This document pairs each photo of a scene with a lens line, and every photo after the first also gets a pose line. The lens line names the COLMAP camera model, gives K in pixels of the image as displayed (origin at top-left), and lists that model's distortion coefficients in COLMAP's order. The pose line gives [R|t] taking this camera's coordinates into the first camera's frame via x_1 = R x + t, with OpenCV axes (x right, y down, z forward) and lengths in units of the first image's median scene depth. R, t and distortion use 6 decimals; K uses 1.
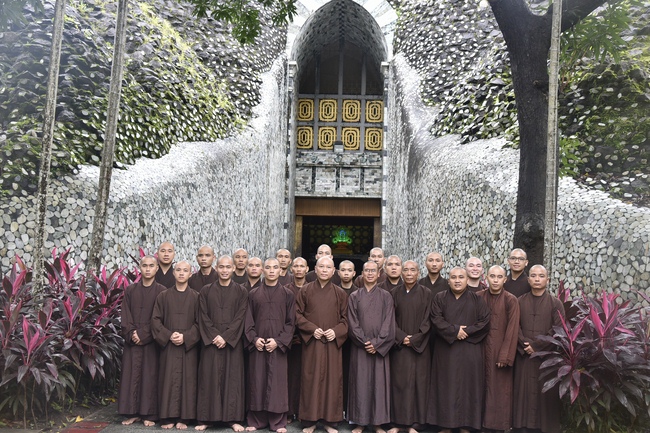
lens RADIAL K [[708.2, 0, 325.0], [0, 708.2, 216.5], [0, 0, 1]] dist [-0.036061, 0.024507]
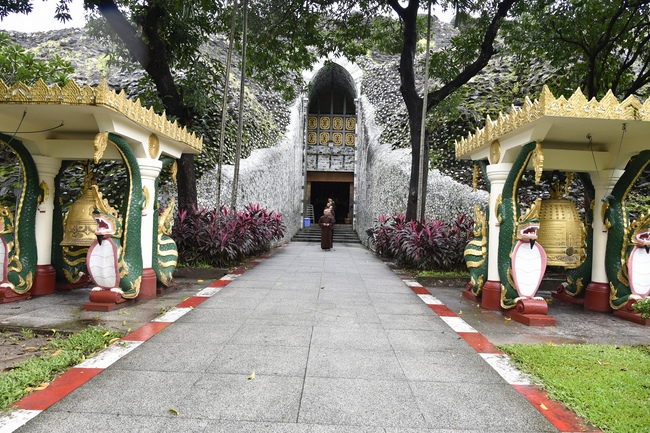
lens RADIAL K [[447.6, 0, 325.0], [0, 447.6, 216.5], [0, 0, 1]] dist [-0.036490, -0.000315]
pose [[0.999947, -0.000482, 0.010267, -0.011370], [-0.000435, 0.996026, 0.089067, -0.020918], [-0.010269, -0.089066, 0.995973, -0.247712]]
